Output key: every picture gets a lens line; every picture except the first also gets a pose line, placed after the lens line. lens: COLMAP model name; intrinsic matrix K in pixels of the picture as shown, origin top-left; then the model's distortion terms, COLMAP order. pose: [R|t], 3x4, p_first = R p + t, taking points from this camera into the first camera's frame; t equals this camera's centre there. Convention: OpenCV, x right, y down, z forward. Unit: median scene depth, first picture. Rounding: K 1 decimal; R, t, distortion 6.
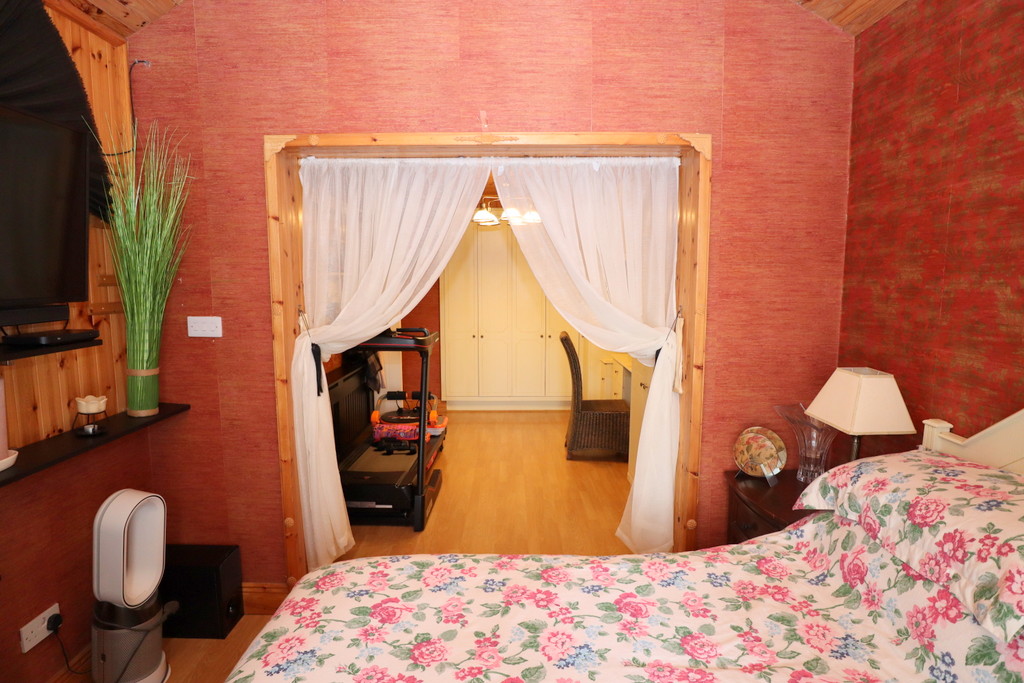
lens RADIAL K [[538.7, 0, 511.4], [0, 538.7, 338.8], [0, 0, 1]] dist [-0.018995, -0.000093]
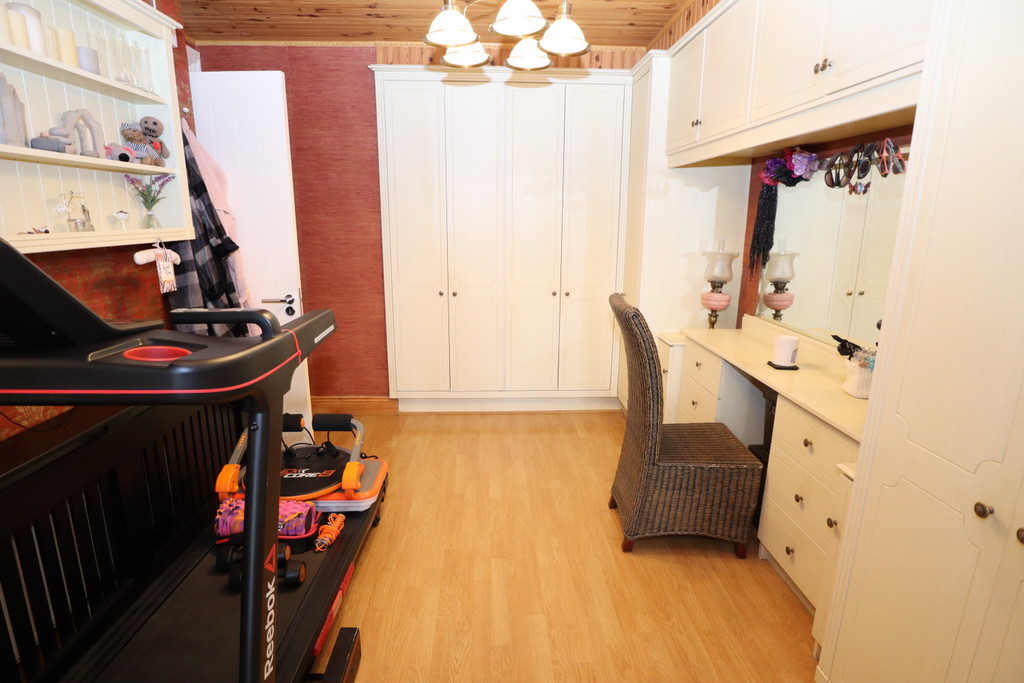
lens RADIAL K [[538.7, 0, 511.1], [0, 538.7, 342.7], [0, 0, 1]] dist [-0.018995, -0.000093]
pose [[0.999108, -0.002831, 0.042130, -0.022448], [-0.002321, 0.992557, 0.121755, -0.030664], [-0.042161, -0.121745, 0.991666, 0.515680]]
